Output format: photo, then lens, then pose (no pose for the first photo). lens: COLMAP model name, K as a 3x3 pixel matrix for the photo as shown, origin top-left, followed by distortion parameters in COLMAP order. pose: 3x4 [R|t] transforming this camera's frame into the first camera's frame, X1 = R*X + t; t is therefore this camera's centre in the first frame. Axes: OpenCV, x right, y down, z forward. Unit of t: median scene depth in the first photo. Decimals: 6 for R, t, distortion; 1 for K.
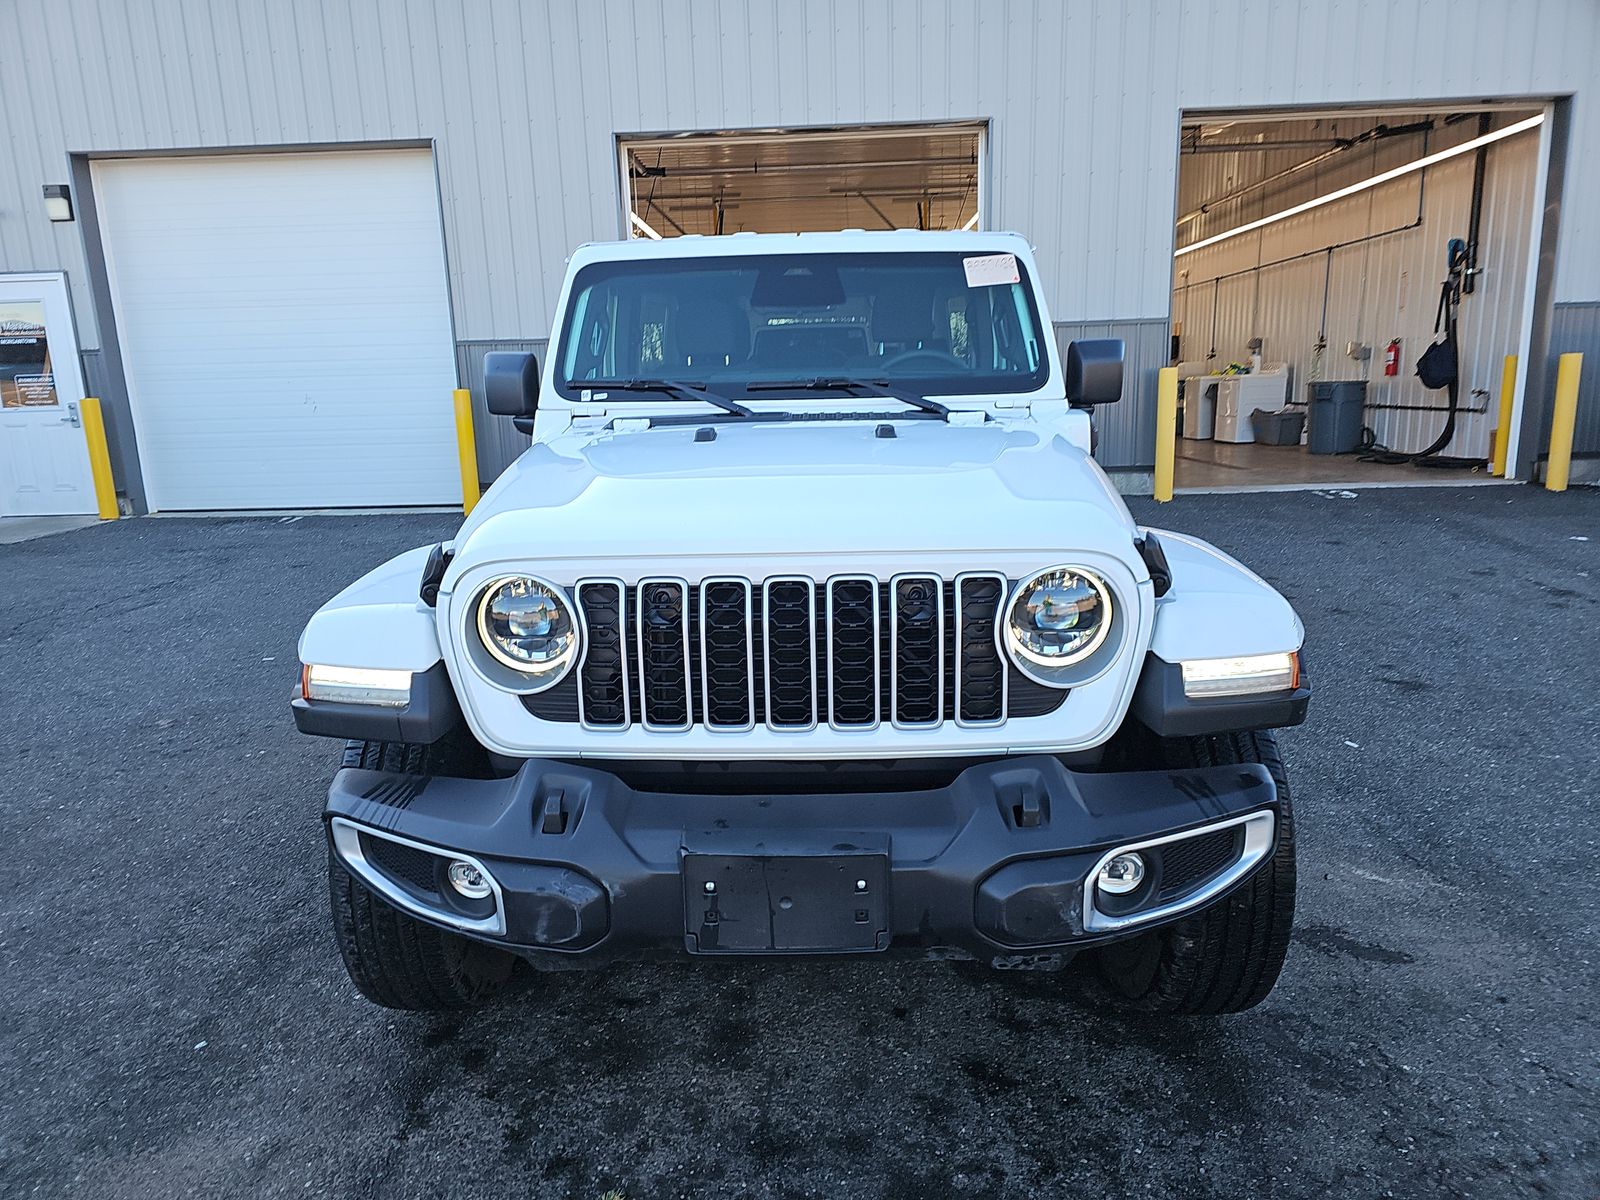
lens RADIAL K [[1057.1, 0, 783.9], [0, 1057.1, 610.7], [0, 0, 1]] dist [0.041441, -0.034649]
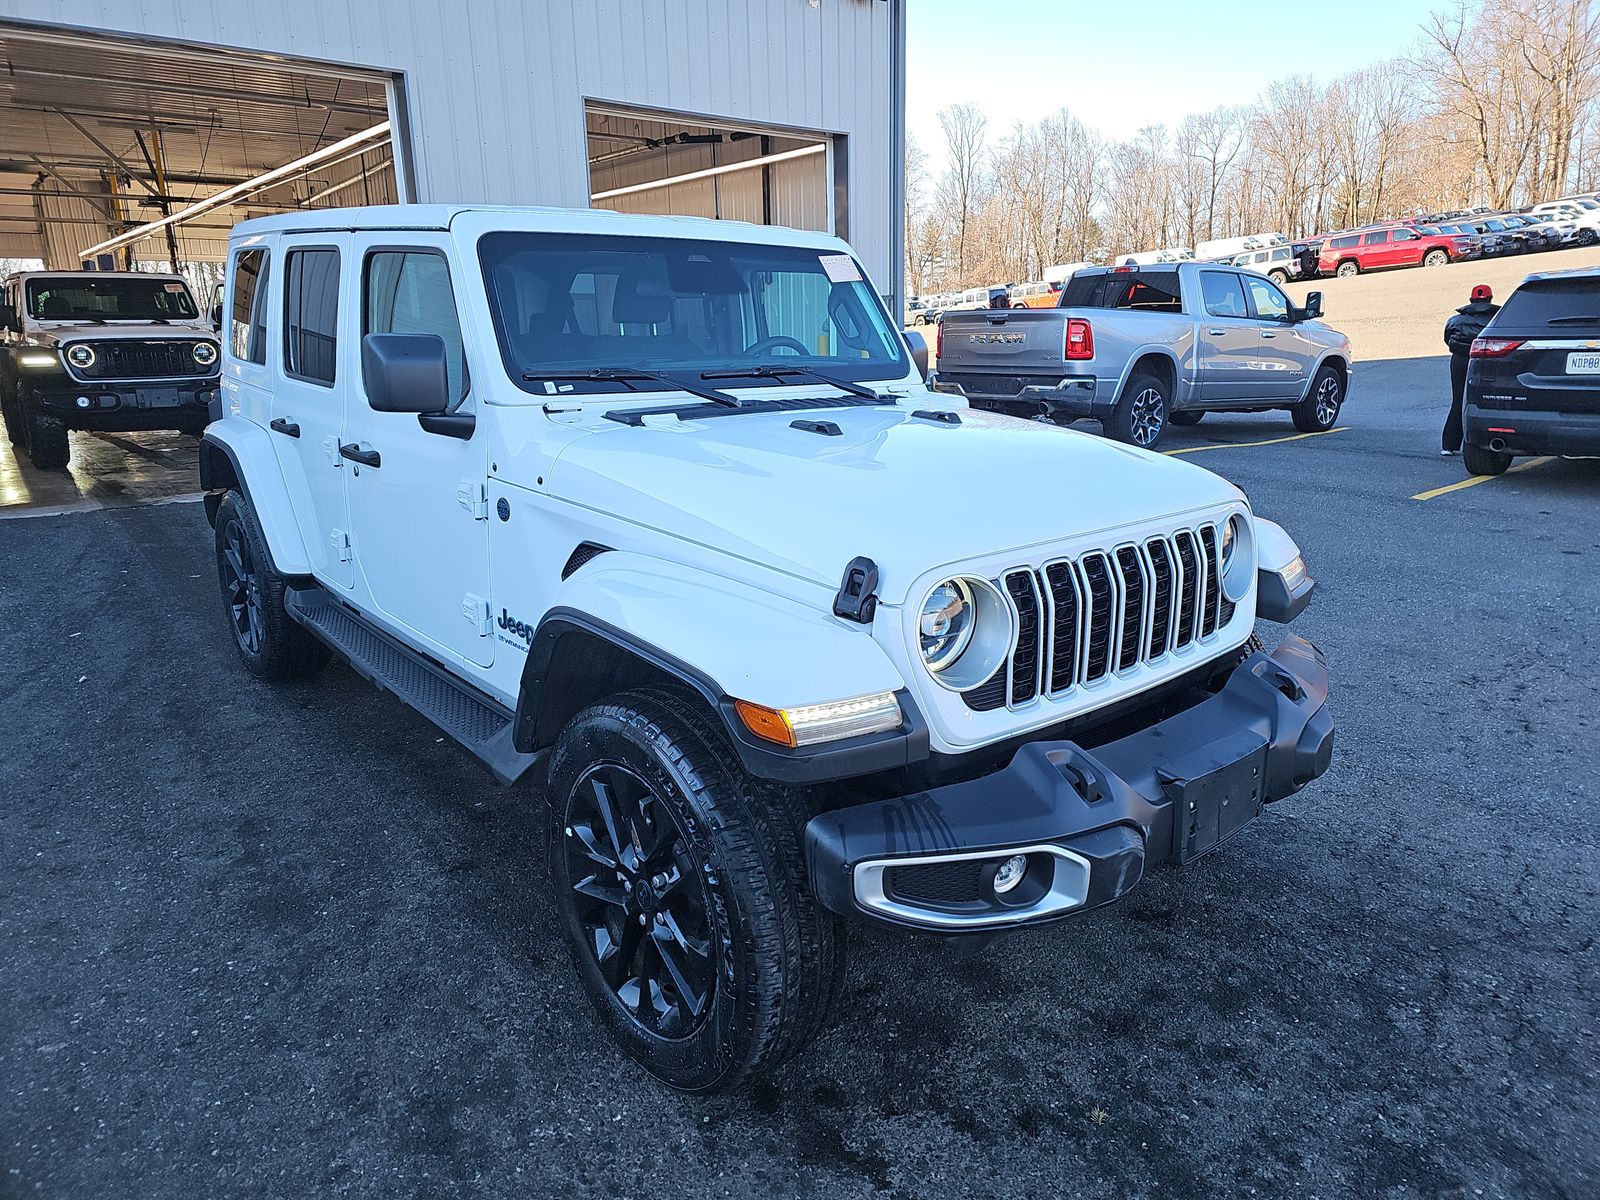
lens RADIAL K [[1057.1, 0, 832.0], [0, 1057.1, 577.3], [0, 0, 1]] dist [0.041441, -0.034649]
pose [[0.732444, -0.139854, 0.666309, -0.612773], [0.137106, 0.988923, 0.056854, -0.064405], [-0.666880, 0.049713, 0.743505, 0.194566]]
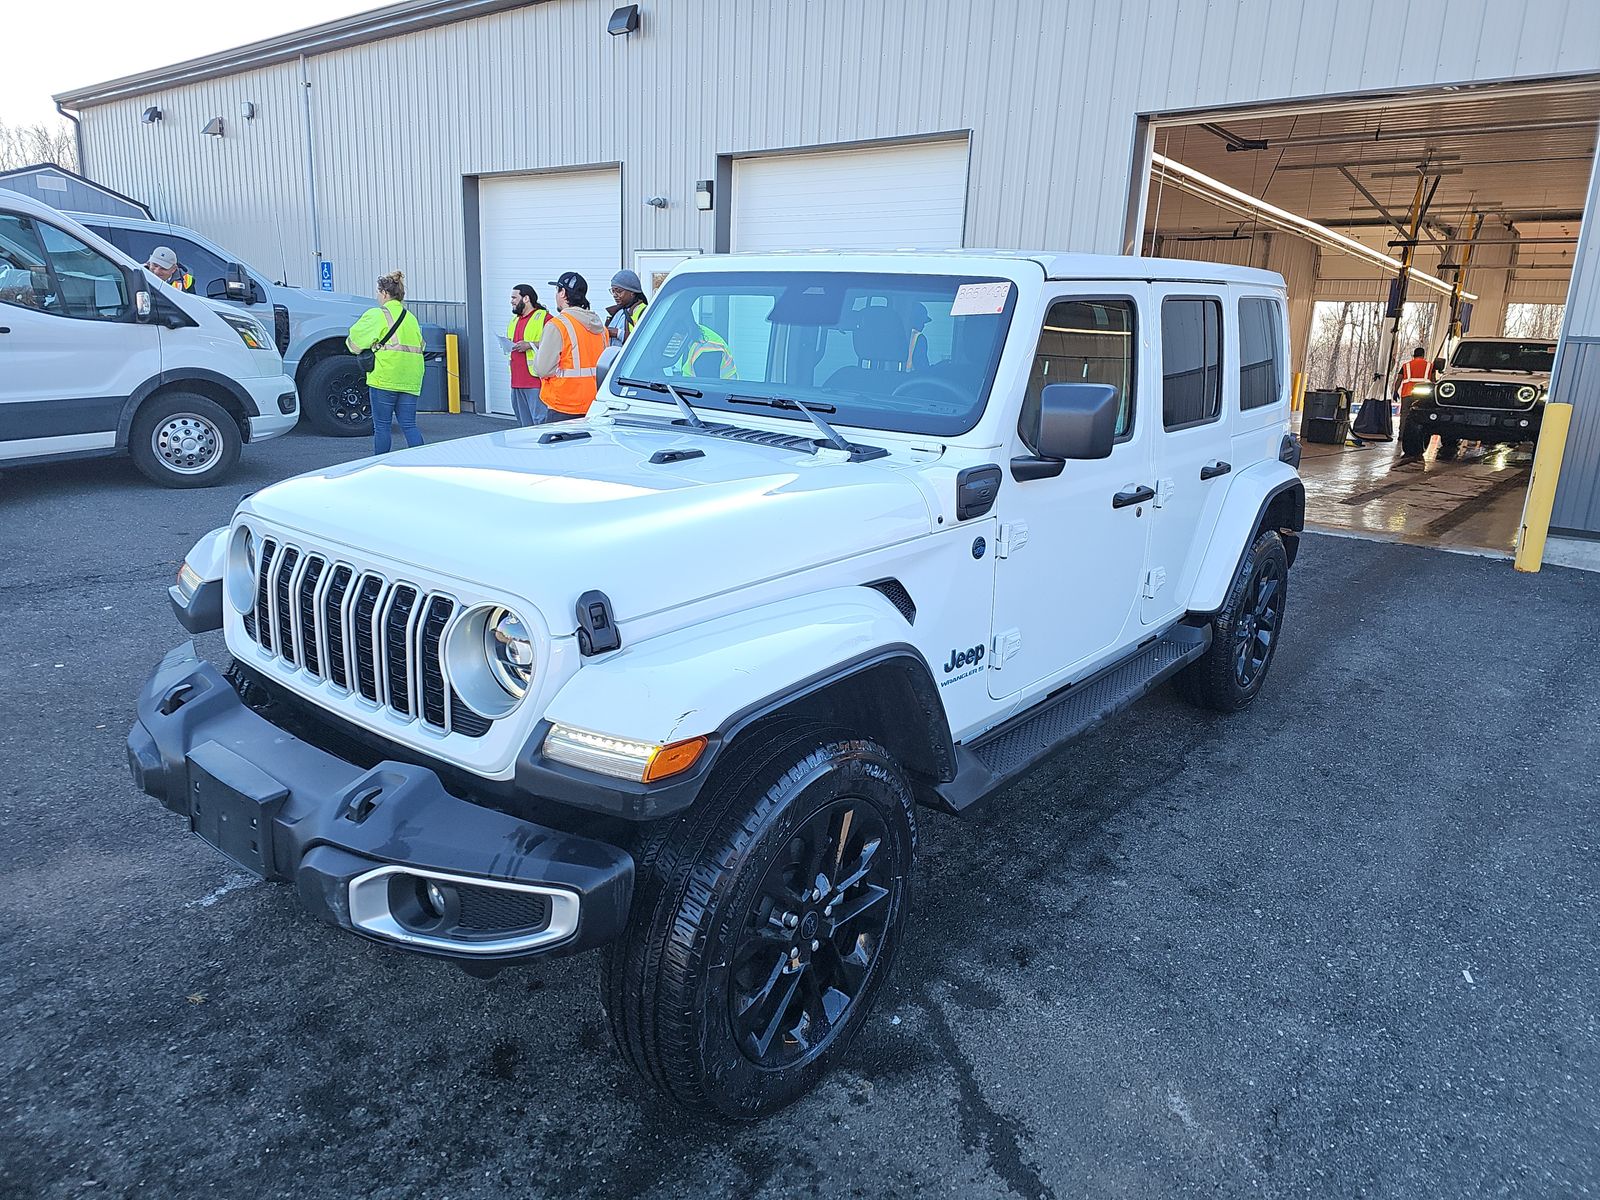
lens RADIAL K [[1057.1, 0, 811.5], [0, 1057.1, 589.4], [0, 0, 1]] dist [0.041441, -0.034649]
pose [[0.798530, 0.200859, -0.567456, 0.657665], [-0.194863, 0.978182, 0.072027, -0.114451], [0.569543, 0.053061, 0.820247, 0.186476]]
